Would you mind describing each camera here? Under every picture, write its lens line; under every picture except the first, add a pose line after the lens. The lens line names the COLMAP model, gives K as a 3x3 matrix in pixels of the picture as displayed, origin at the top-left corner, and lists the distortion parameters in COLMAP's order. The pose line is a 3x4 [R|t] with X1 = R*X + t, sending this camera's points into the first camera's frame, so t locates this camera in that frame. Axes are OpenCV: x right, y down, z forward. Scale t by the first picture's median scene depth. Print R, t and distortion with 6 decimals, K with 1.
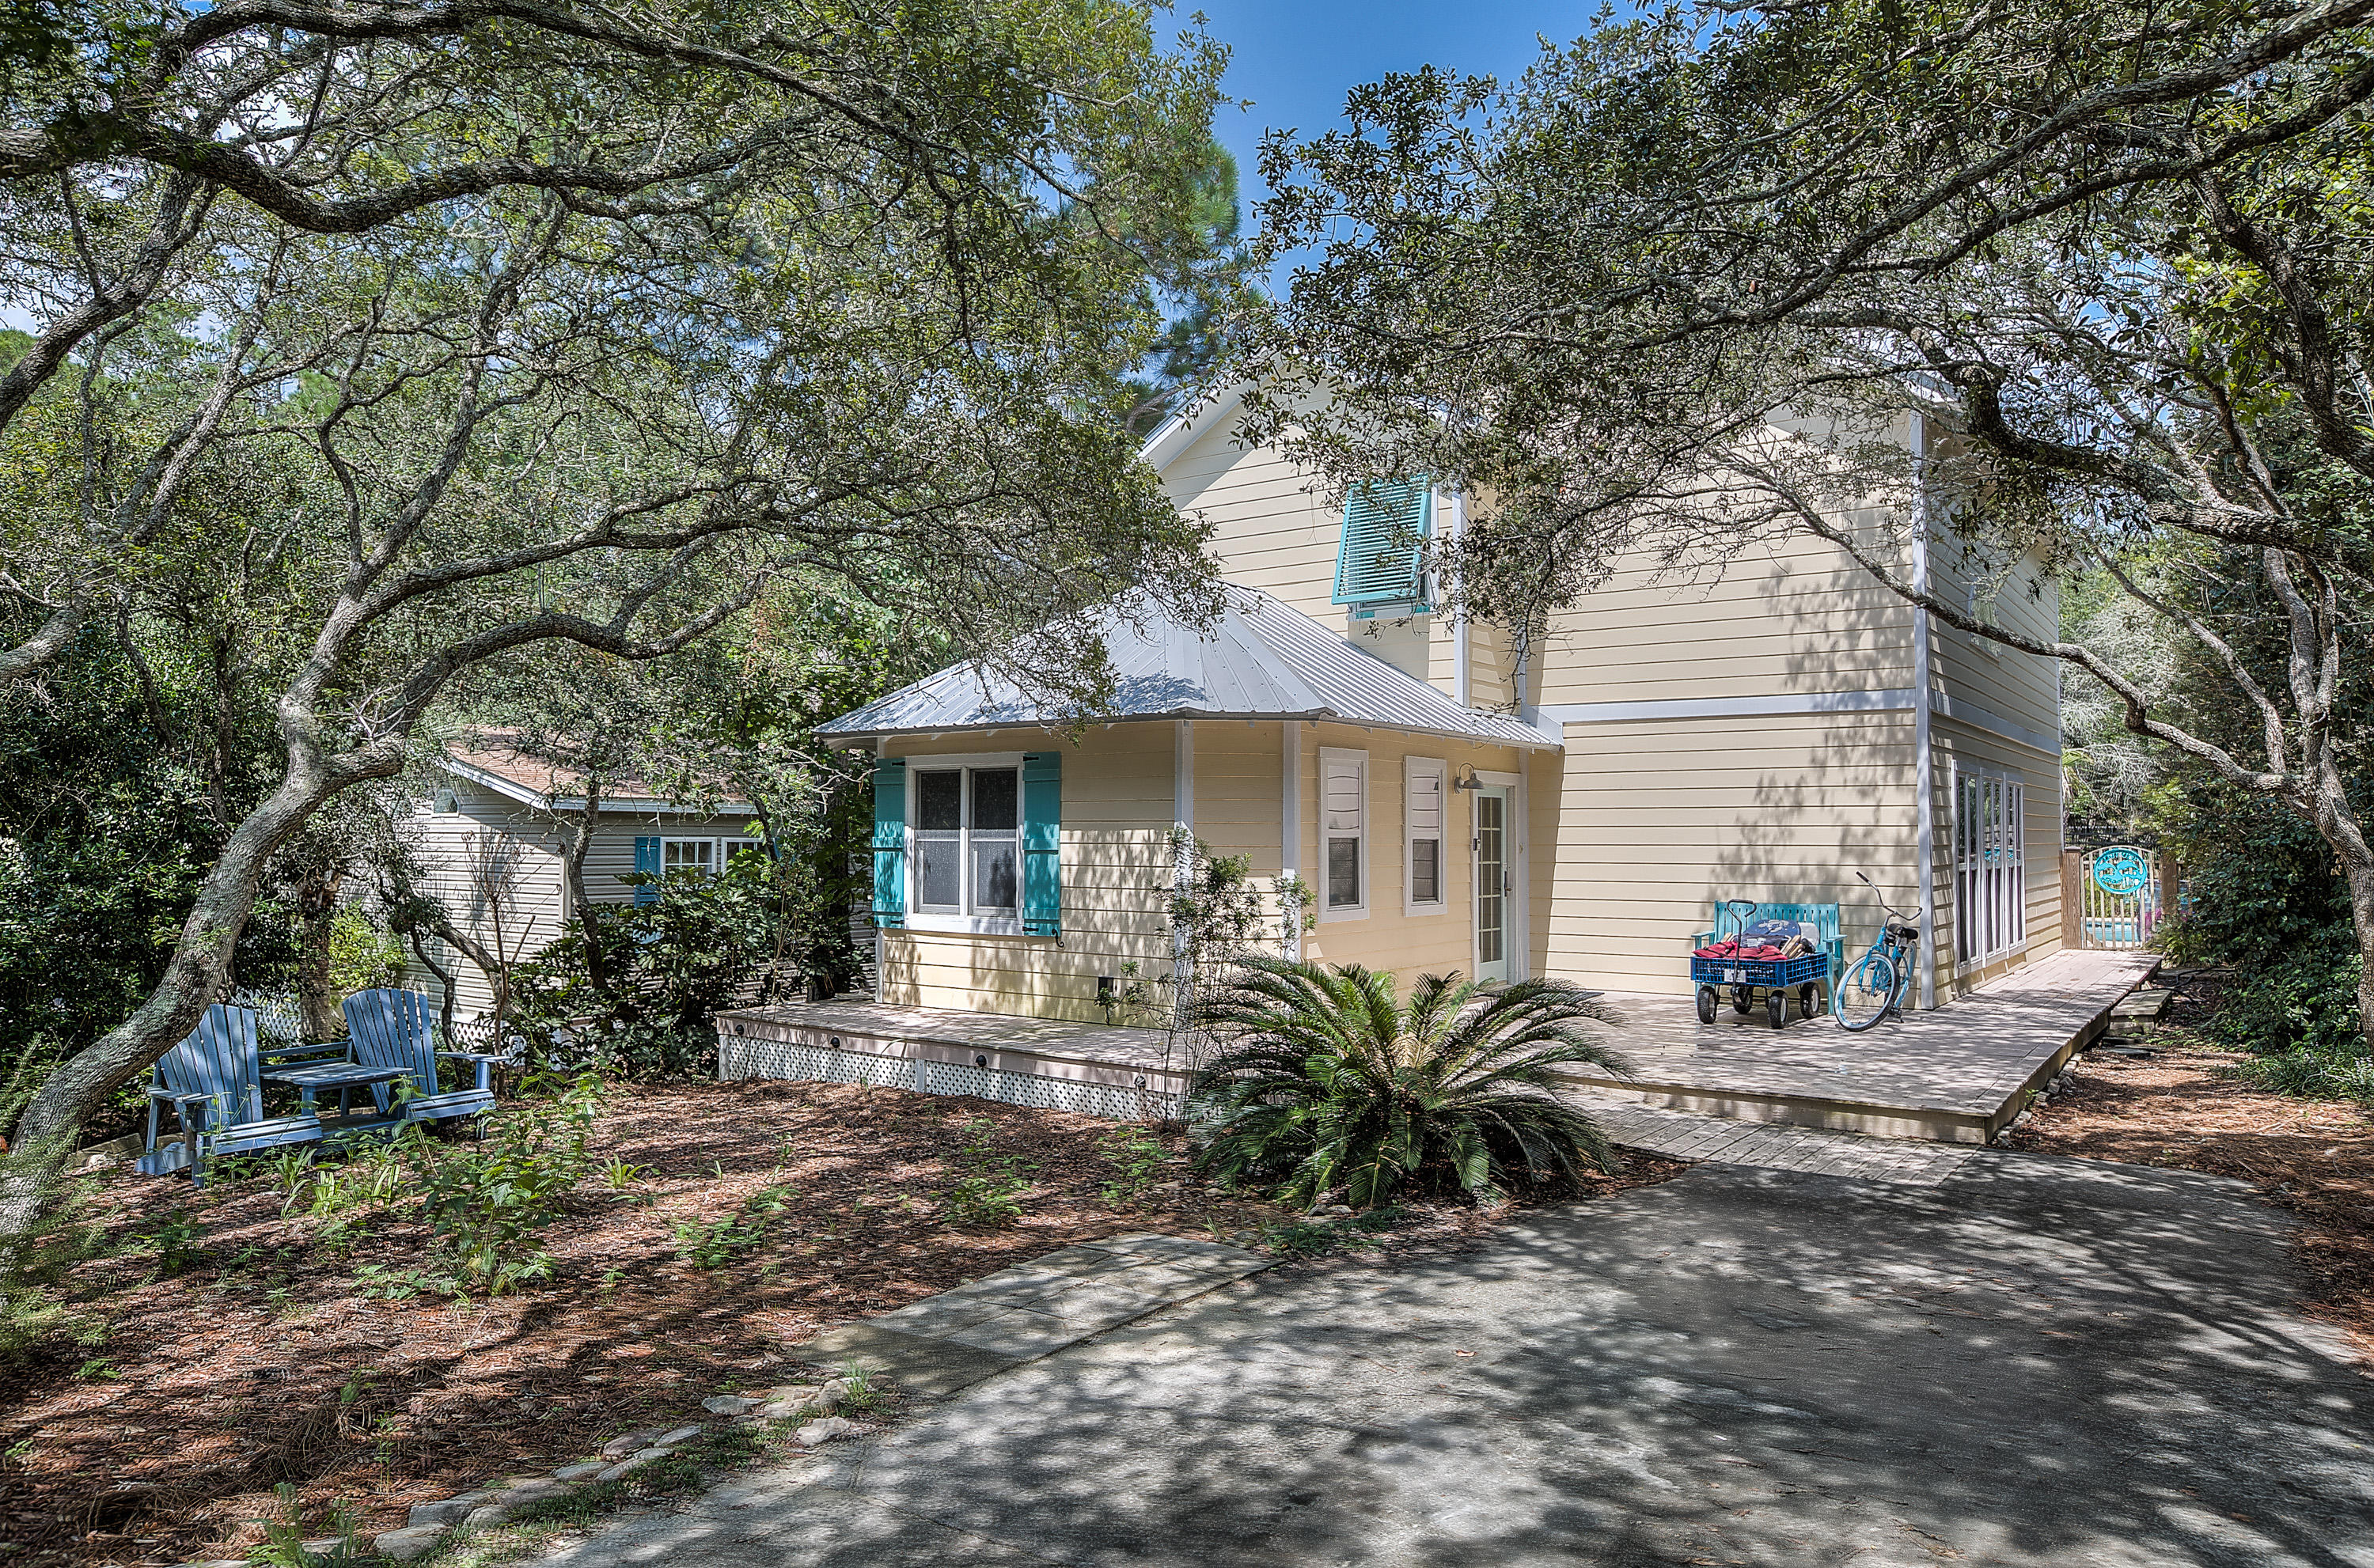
lens RADIAL K [[1594.6, 0, 1189.2], [0, 1594.6, 746.4], [0, 0, 1]] dist [-0.001404, 0.000736]
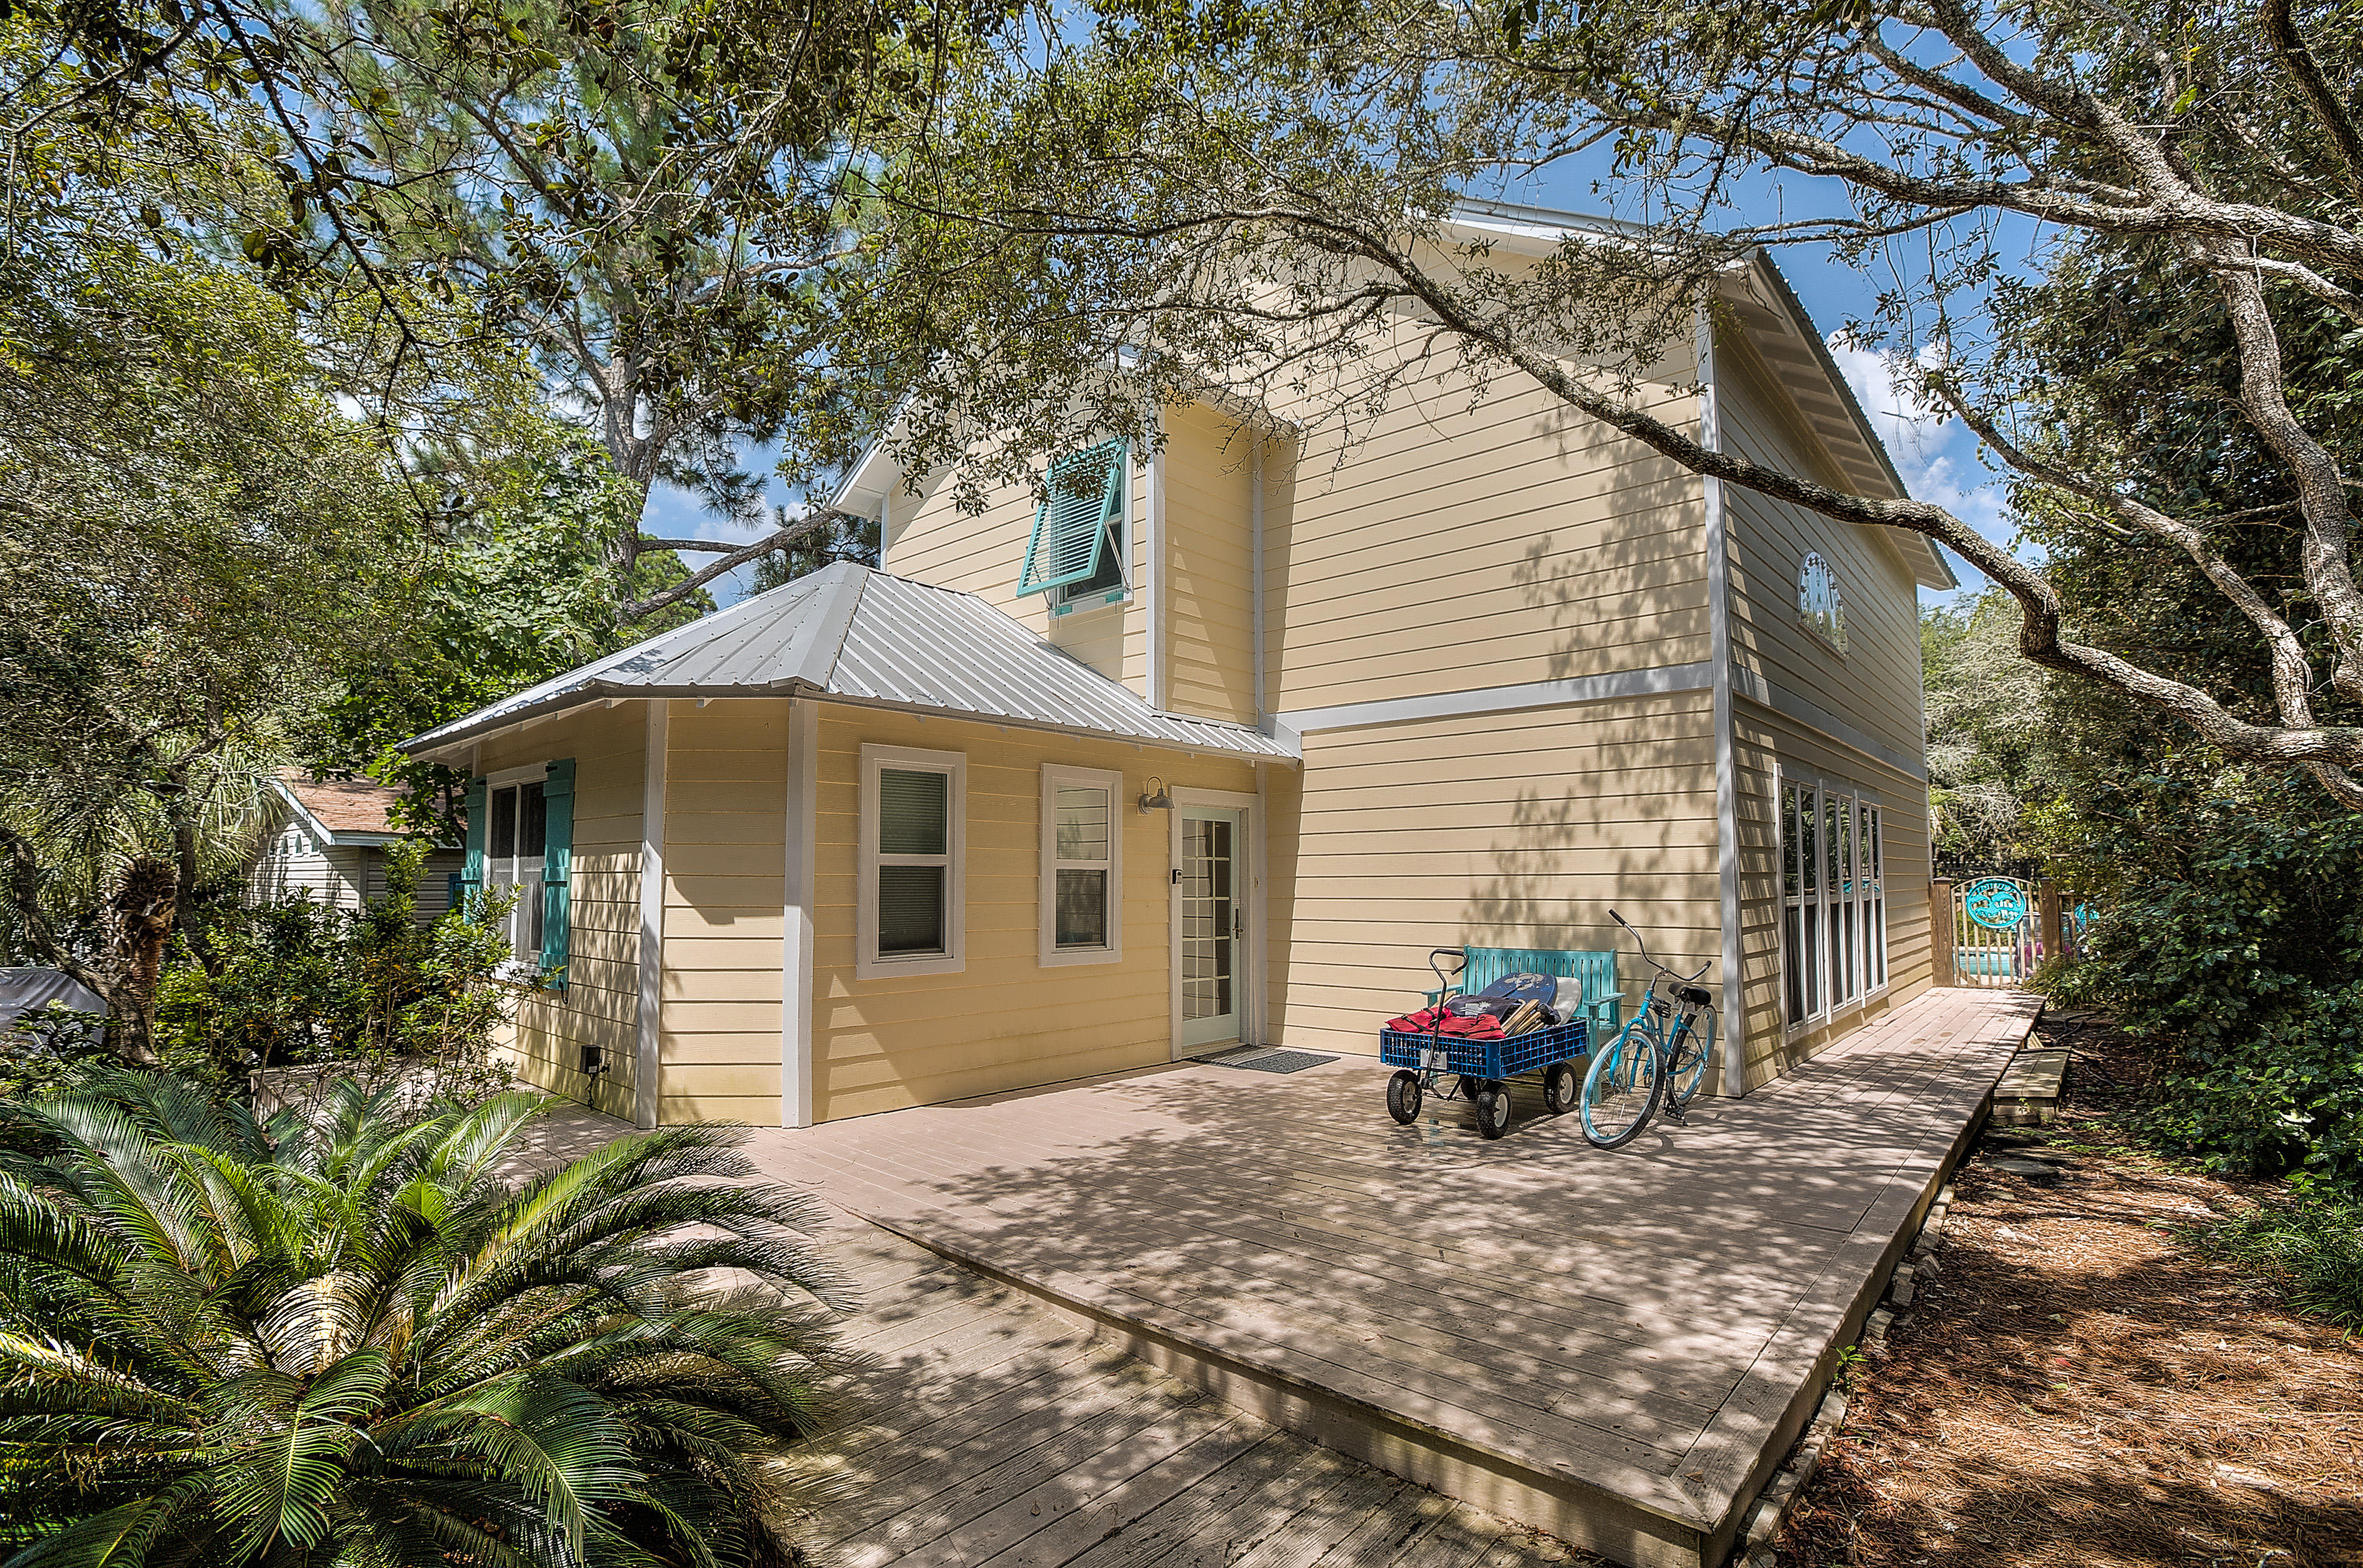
lens RADIAL K [[1084.5, 0, 1181.5], [0, 1084.5, 784.0], [0, 0, 1]] dist [-0.045987, 0.011069]
pose [[0.992971, -0.013105, -0.117629, 0.260608], [0.009363, 0.999434, -0.032309, 0.033549], [0.117986, 0.030980, 0.992532, 0.460818]]
